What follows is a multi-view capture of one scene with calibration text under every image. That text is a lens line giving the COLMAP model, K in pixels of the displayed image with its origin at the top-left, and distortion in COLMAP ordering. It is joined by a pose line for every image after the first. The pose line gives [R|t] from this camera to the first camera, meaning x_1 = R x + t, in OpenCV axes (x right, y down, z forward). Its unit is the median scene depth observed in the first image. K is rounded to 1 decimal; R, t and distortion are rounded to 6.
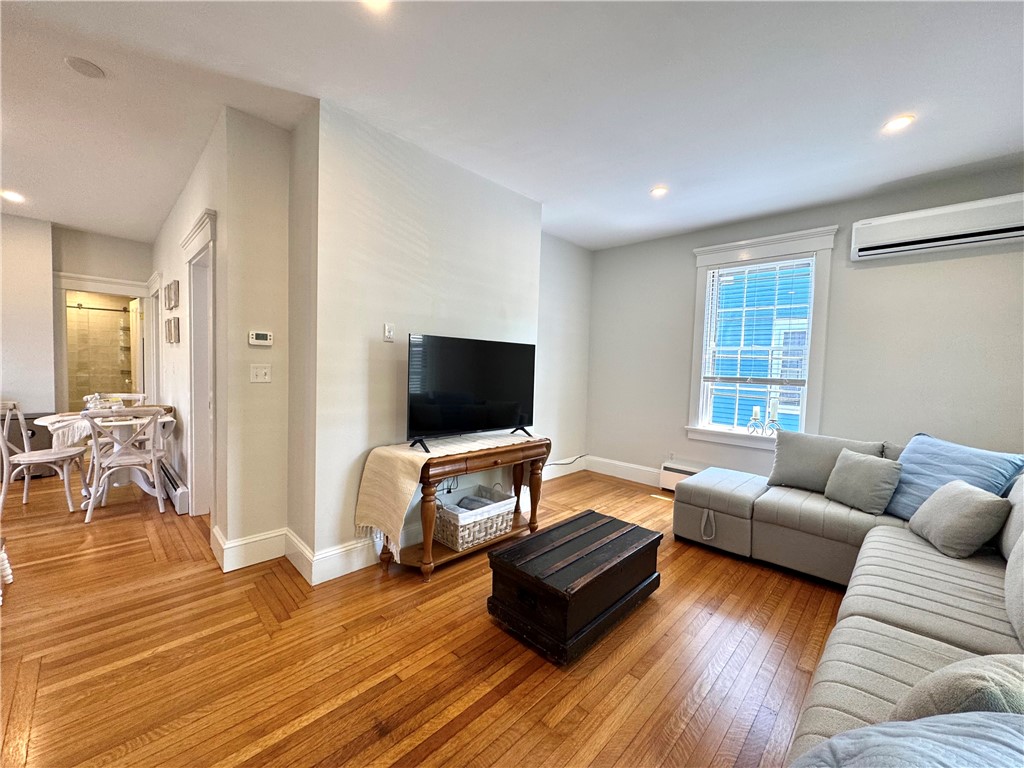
lens RADIAL K [[407.0, 0, 511.2], [0, 407.0, 385.1], [0, 0, 1]] dist [-0.001444, -0.000143]
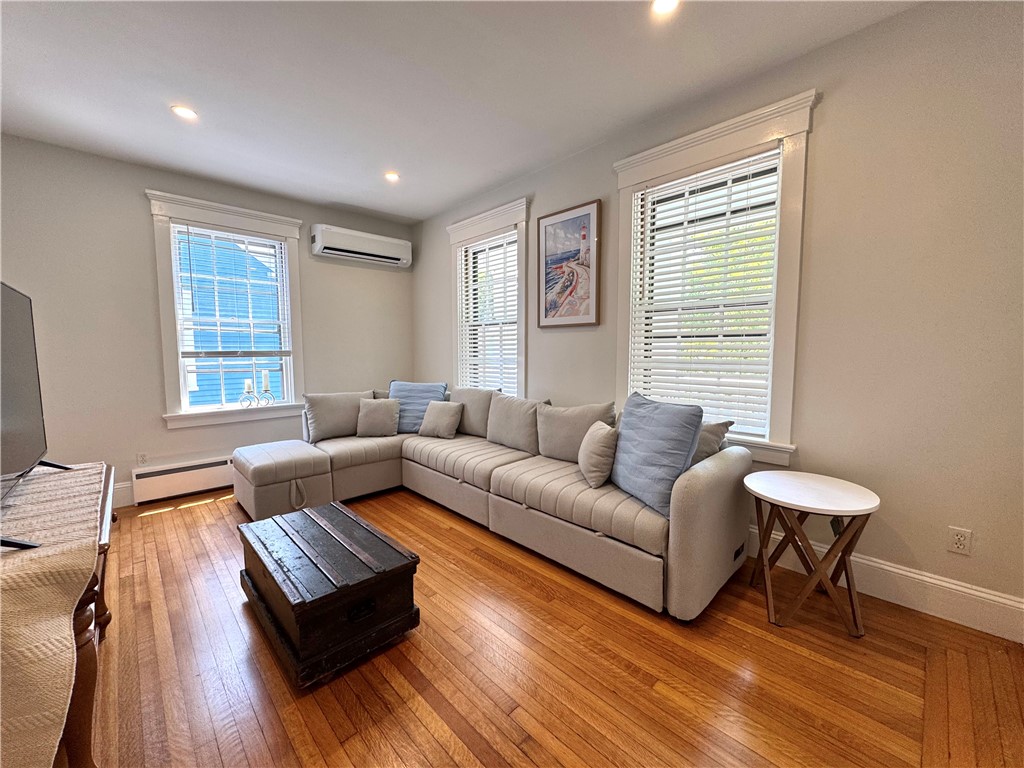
lens RADIAL K [[407.0, 0, 511.2], [0, 407.0, 385.1], [0, 0, 1]] dist [-0.001444, -0.000143]
pose [[0.029189, -0.116991, 0.992704, -0.408768], [0.053122, 0.991905, 0.115335, -0.015792], [-0.998161, 0.049368, 0.035167, 0.345996]]
